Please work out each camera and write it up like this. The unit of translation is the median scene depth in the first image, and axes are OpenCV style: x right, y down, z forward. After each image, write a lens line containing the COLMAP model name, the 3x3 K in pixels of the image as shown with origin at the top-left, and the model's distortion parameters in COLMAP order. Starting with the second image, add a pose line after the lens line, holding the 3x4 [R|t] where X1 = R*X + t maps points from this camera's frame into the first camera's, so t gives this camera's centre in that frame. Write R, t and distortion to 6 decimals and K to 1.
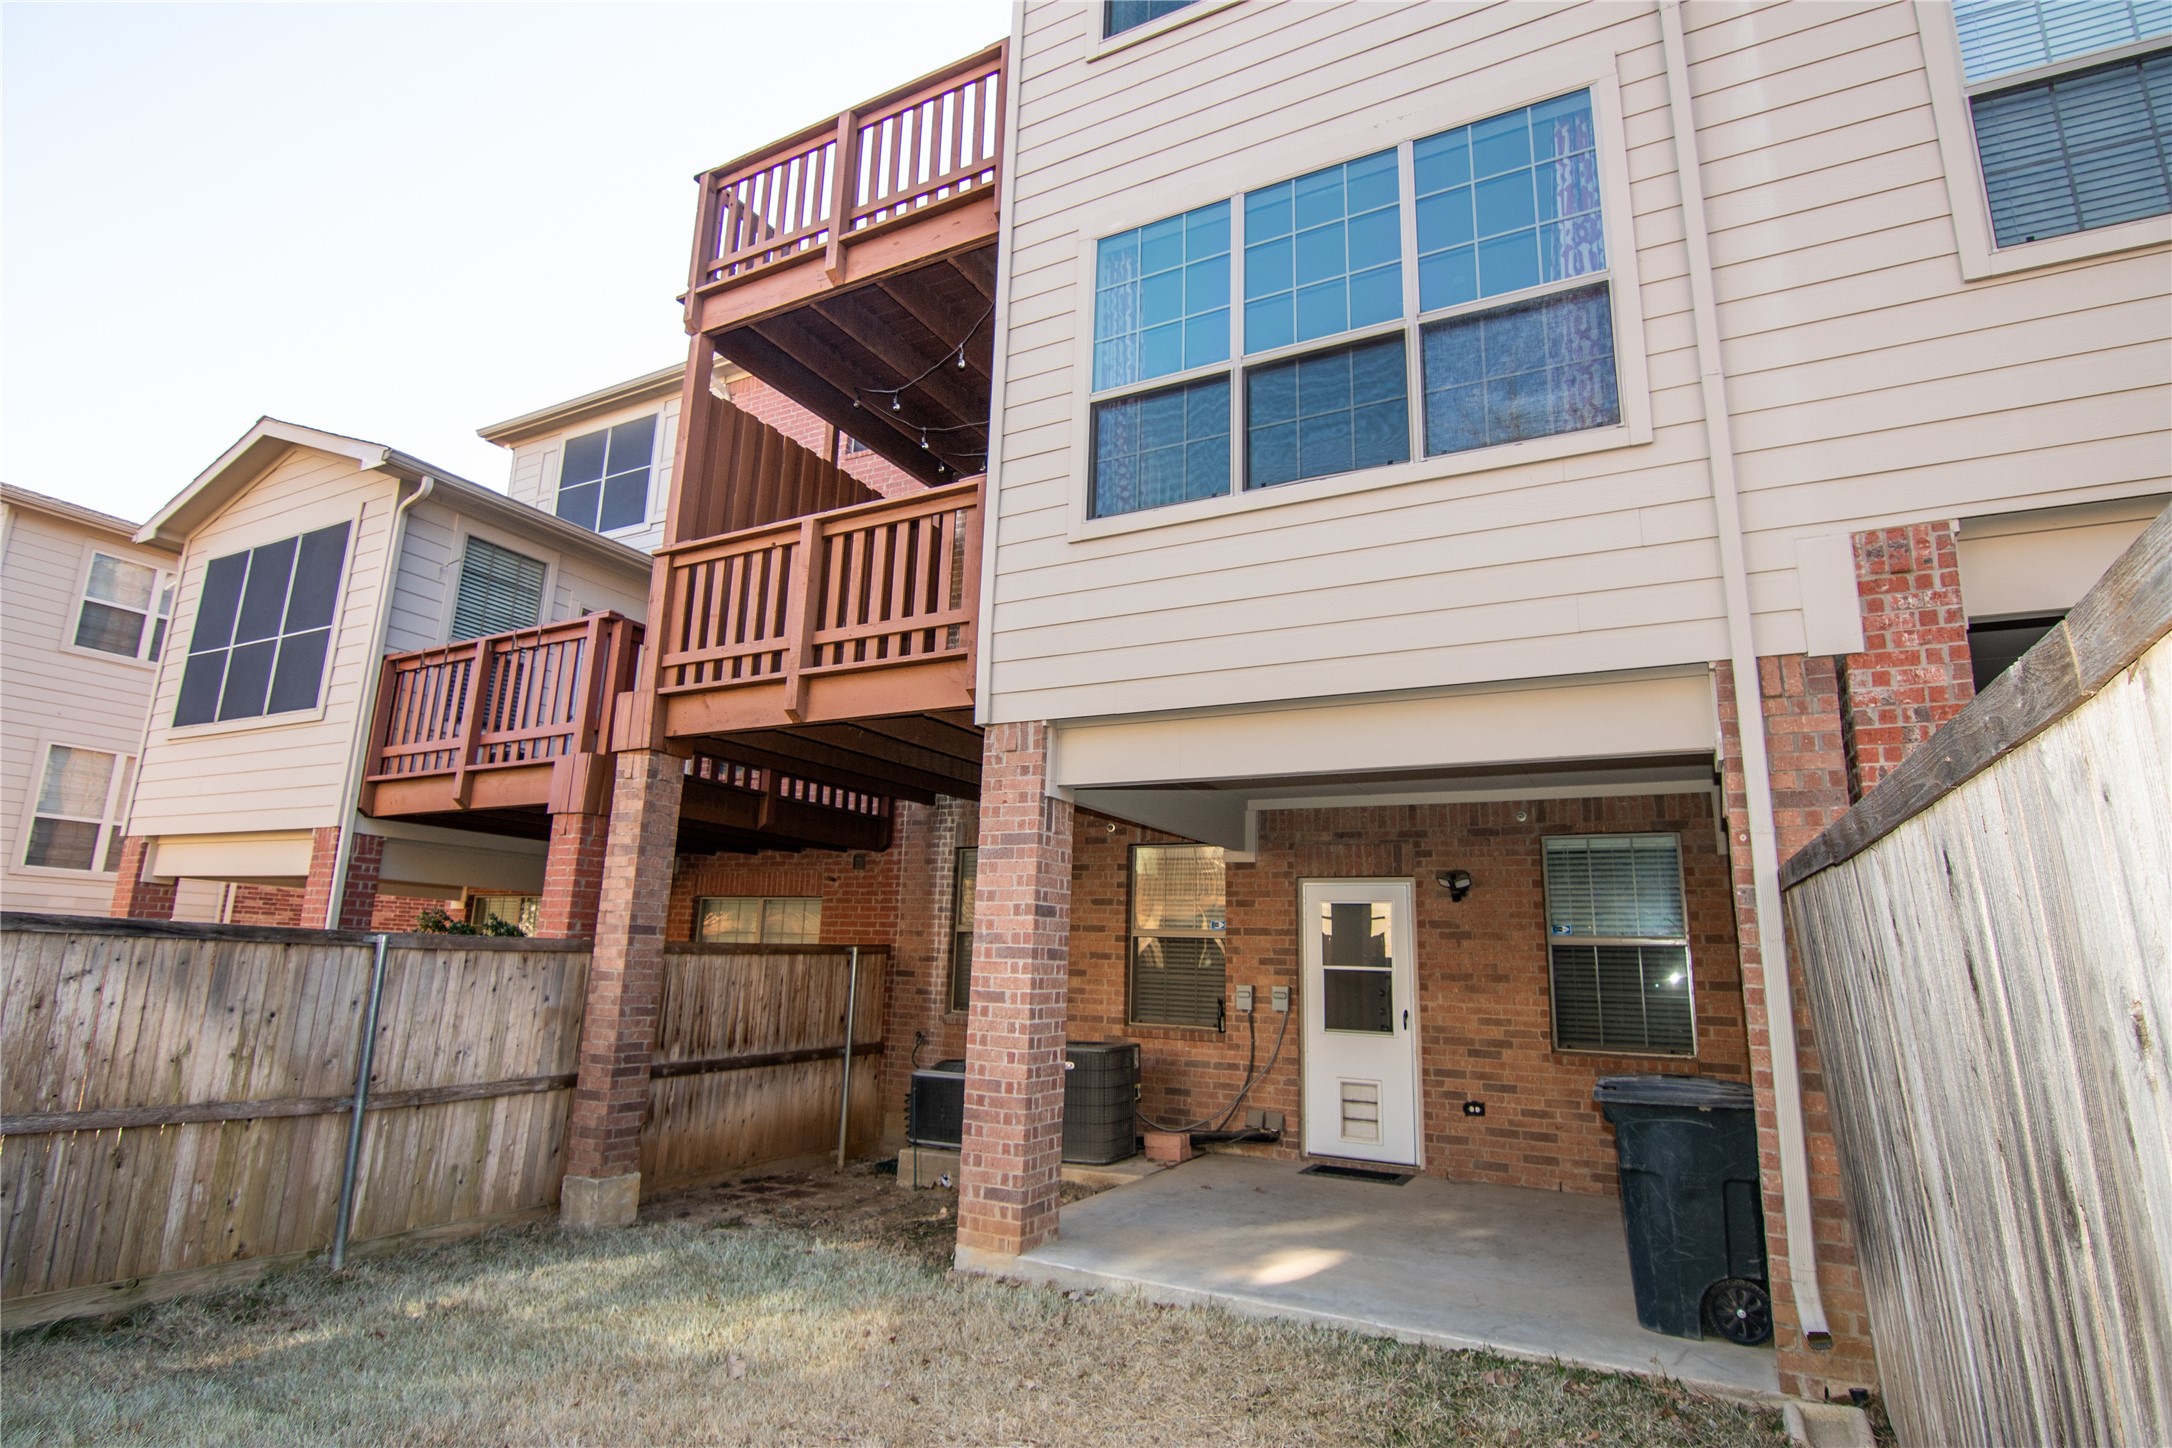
lens RADIAL K [[1099.9, 0, 1083.4], [0, 1099.9, 720.7], [0, 0, 1]] dist [-0.000599, -0.013179]
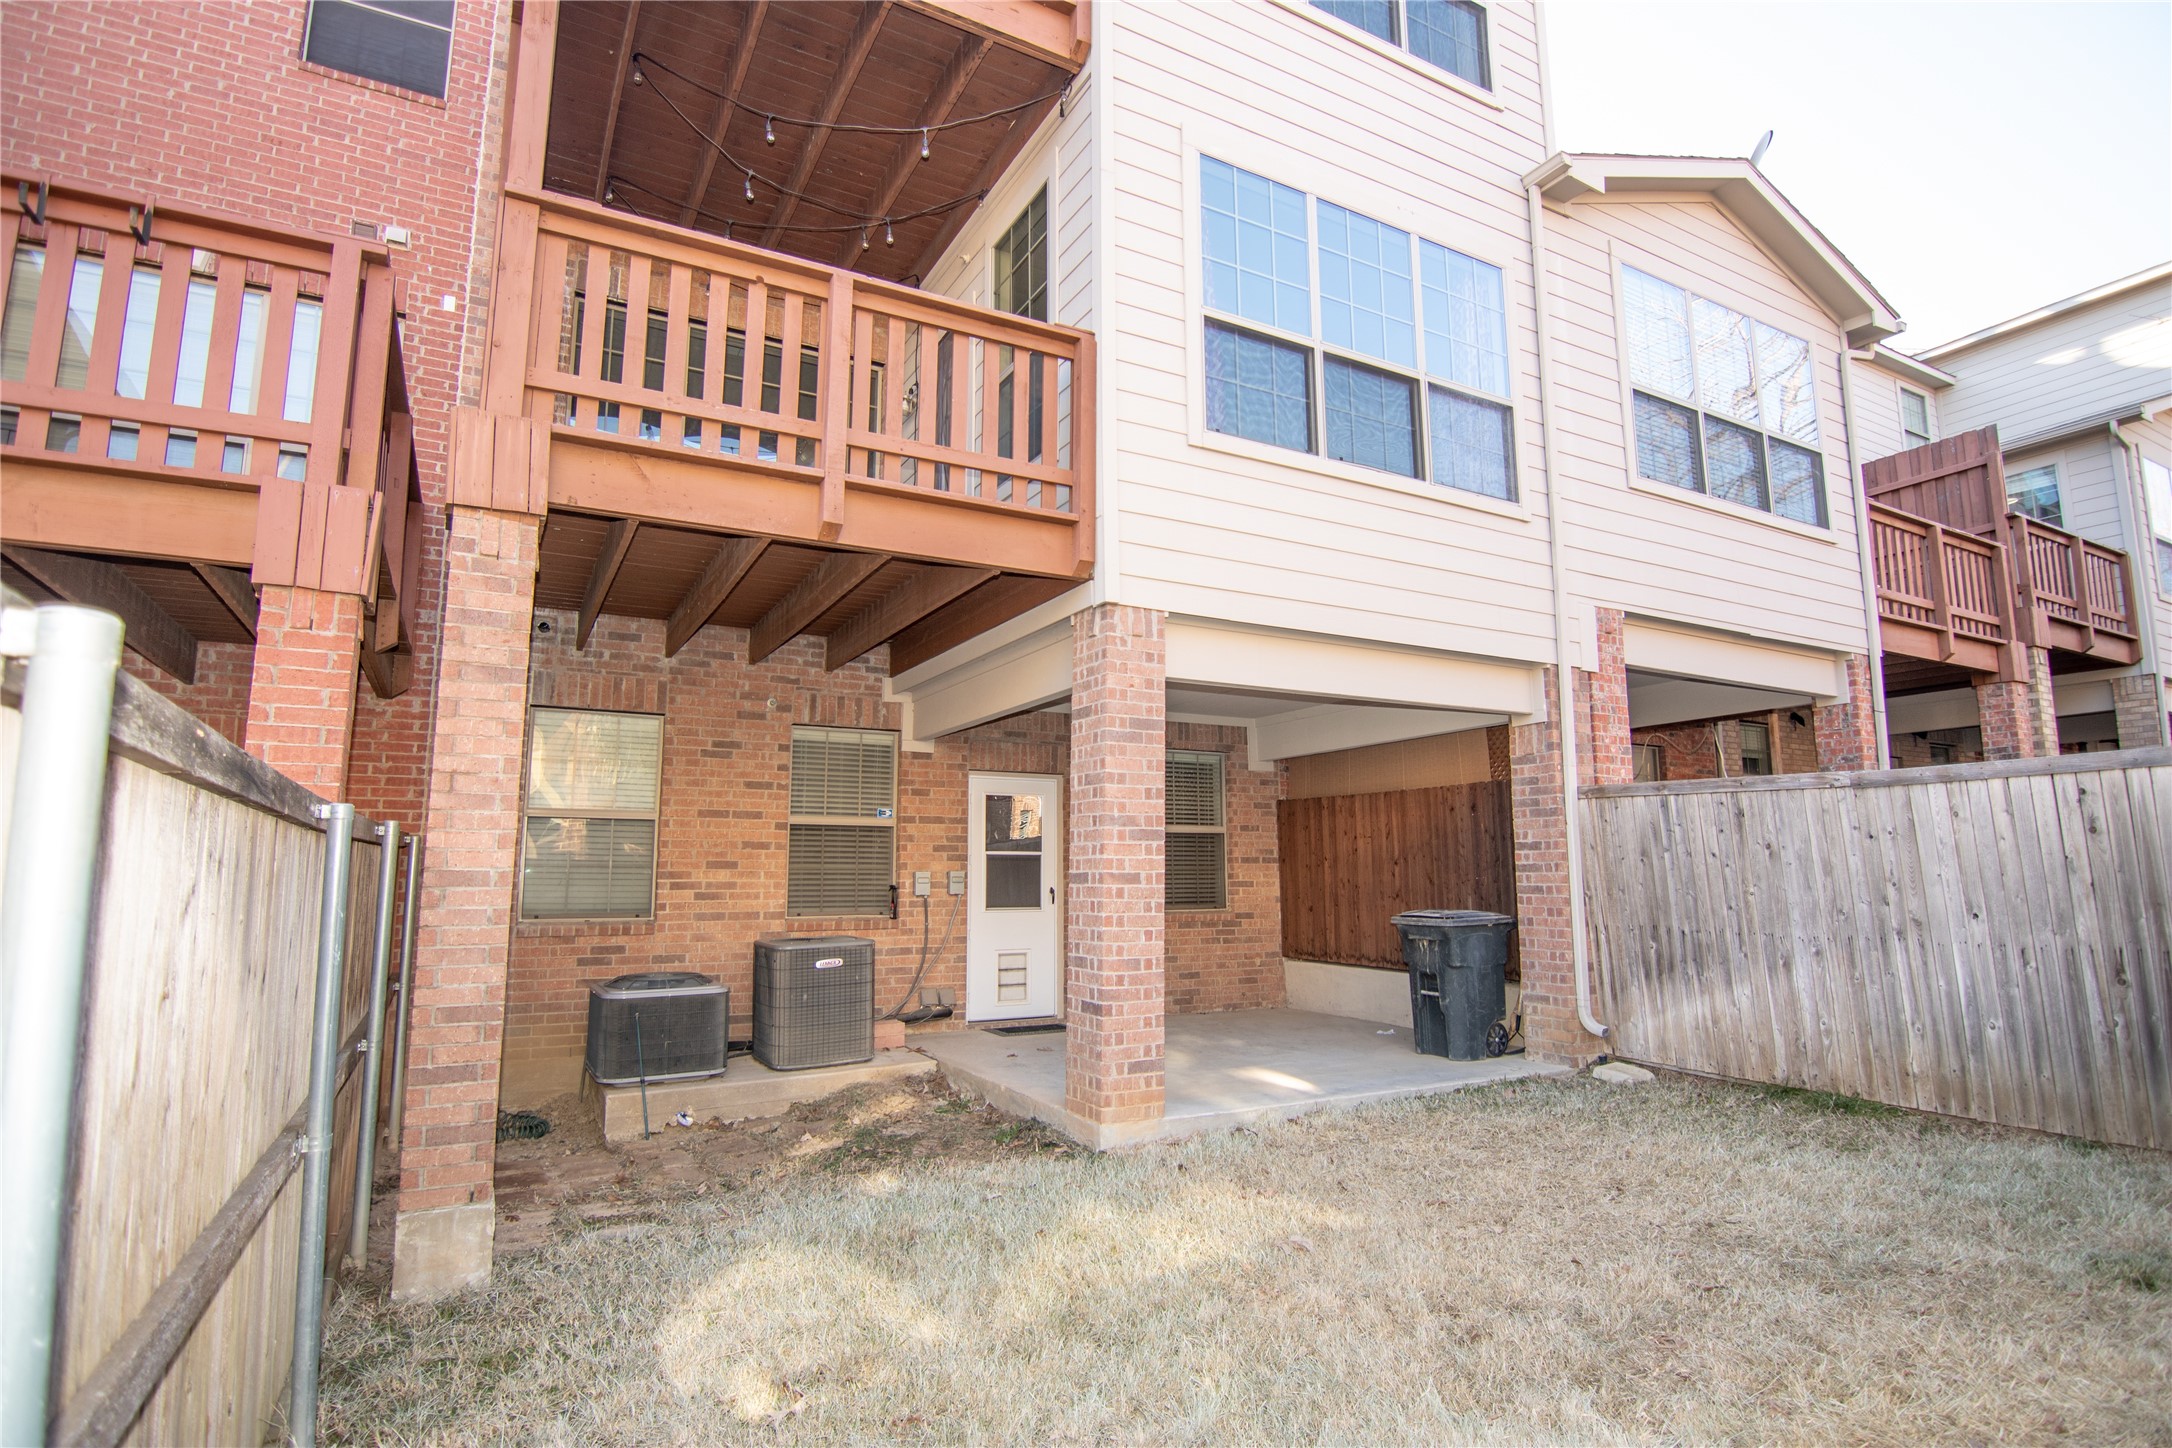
lens RADIAL K [[1099.9, 0, 1083.4], [0, 1099.9, 720.7], [0, 0, 1]] dist [-0.000599, -0.013179]
pose [[0.538952, 0.086950, 0.837837, -0.778563], [-0.162343, 0.986732, 0.002028, 0.092601], [-0.826544, -0.137110, 0.545917, 0.412080]]
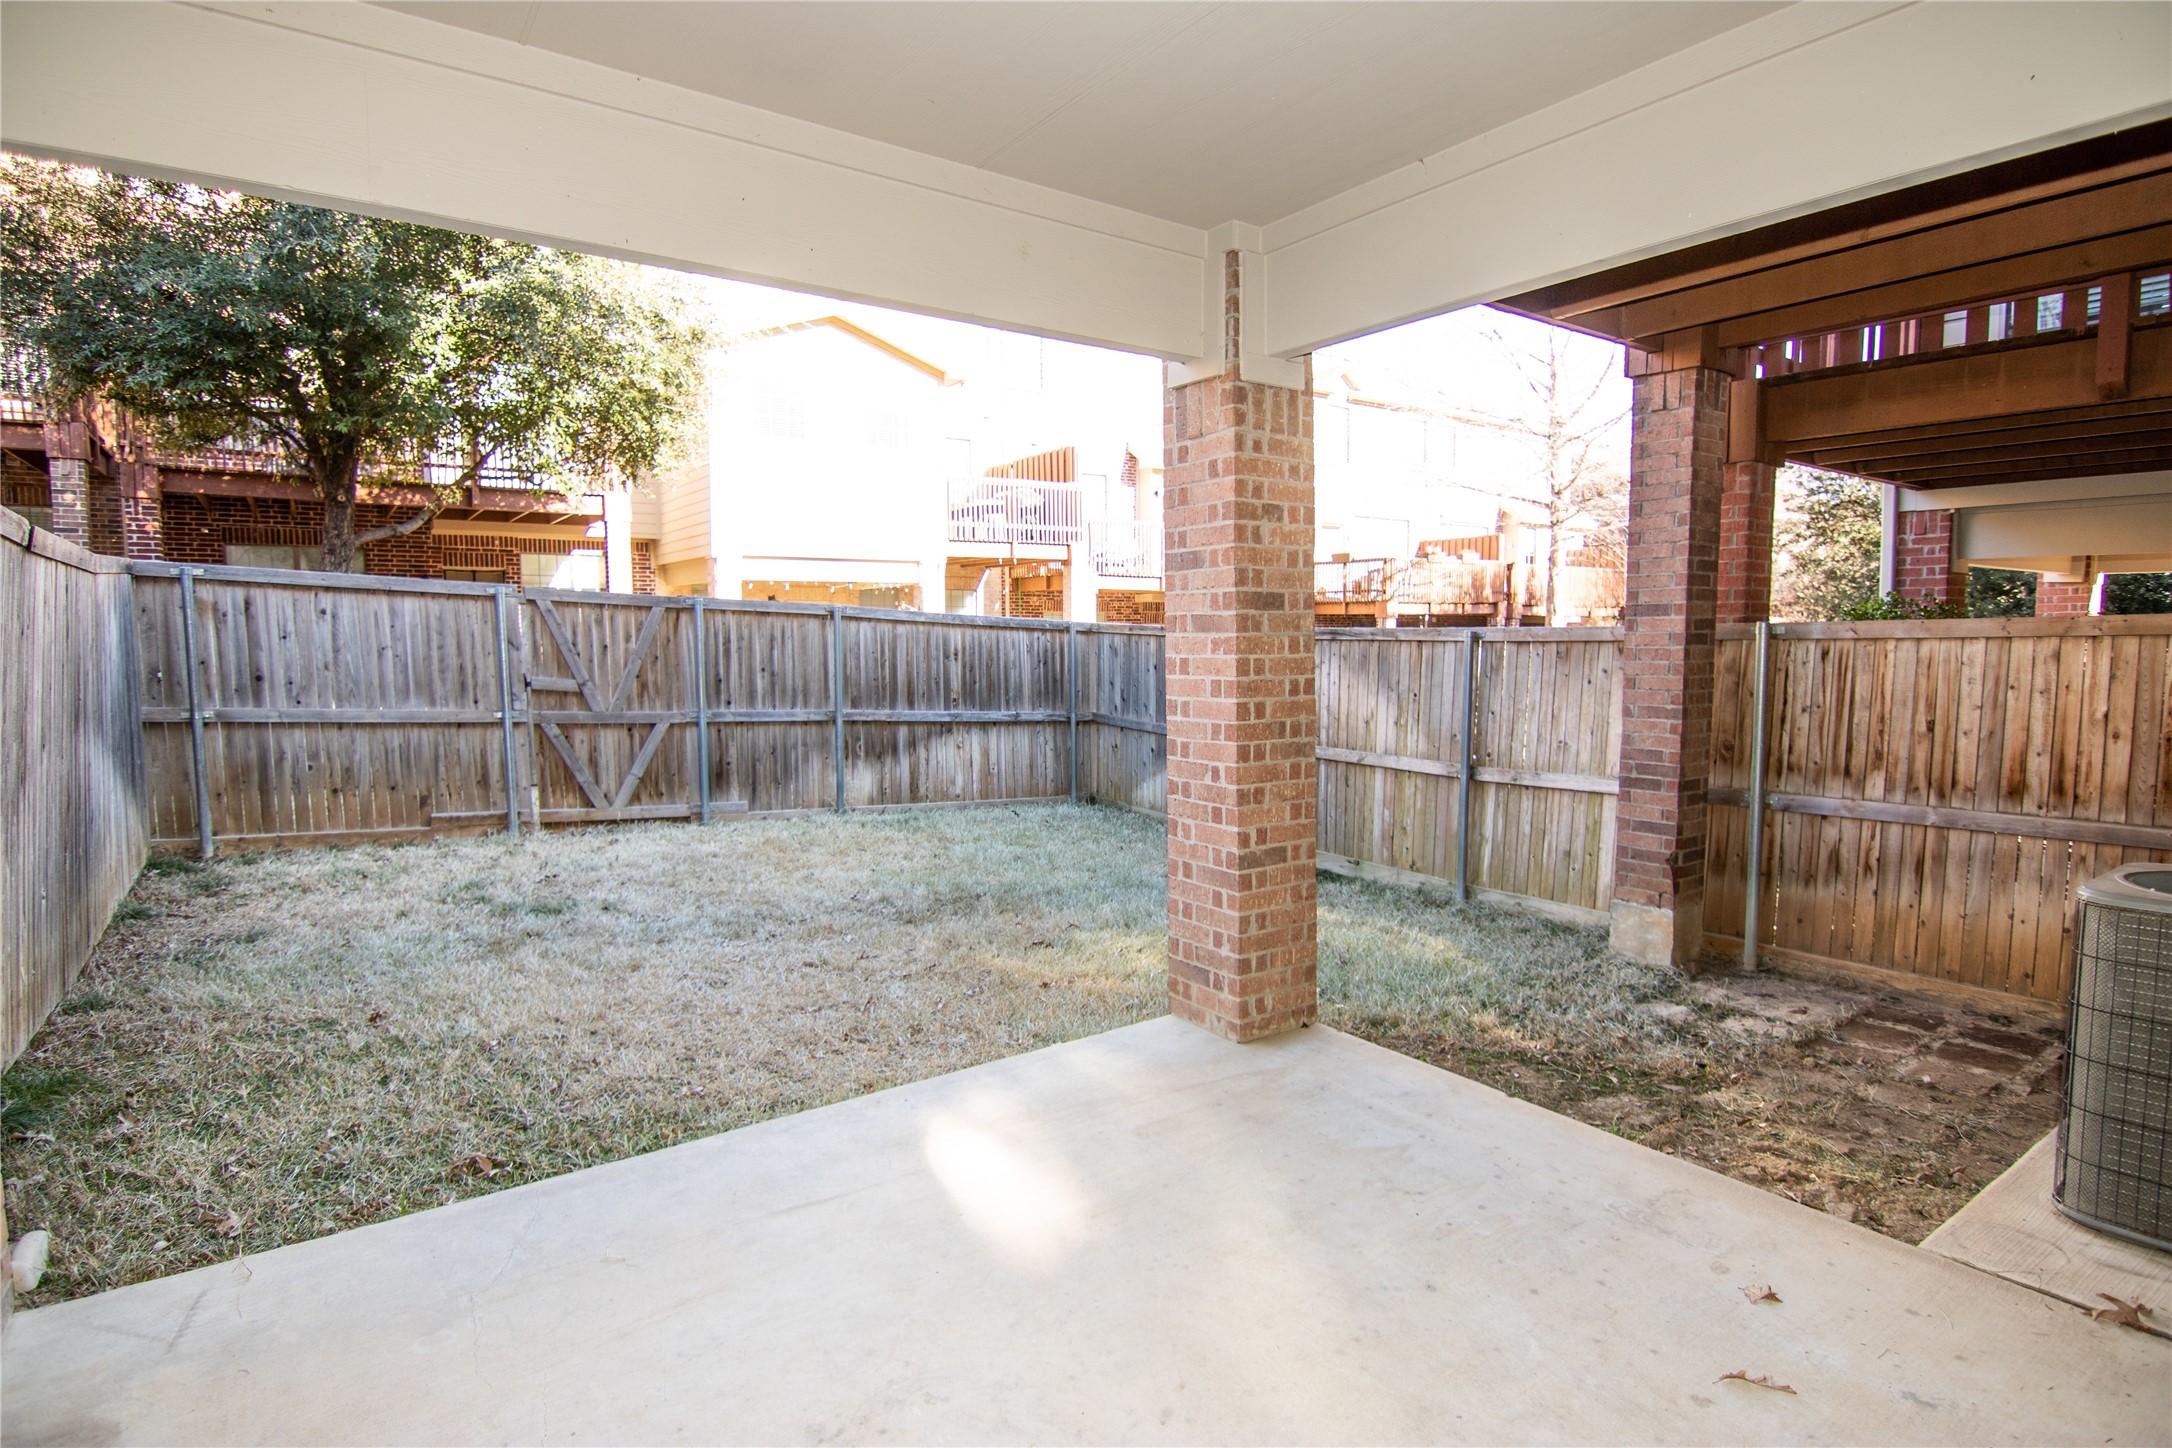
lens RADIAL K [[1109.5, 0, 1081.0], [0, 1109.5, 722.1], [0, 0, 1]] dist [-0.007573, -0.009015]
pose [[-0.444205, 0.039316, -0.895062, 0.494090], [0.183672, 0.981814, -0.048027, 0.238613], [0.876896, -0.185732, -0.443348, 1.007504]]
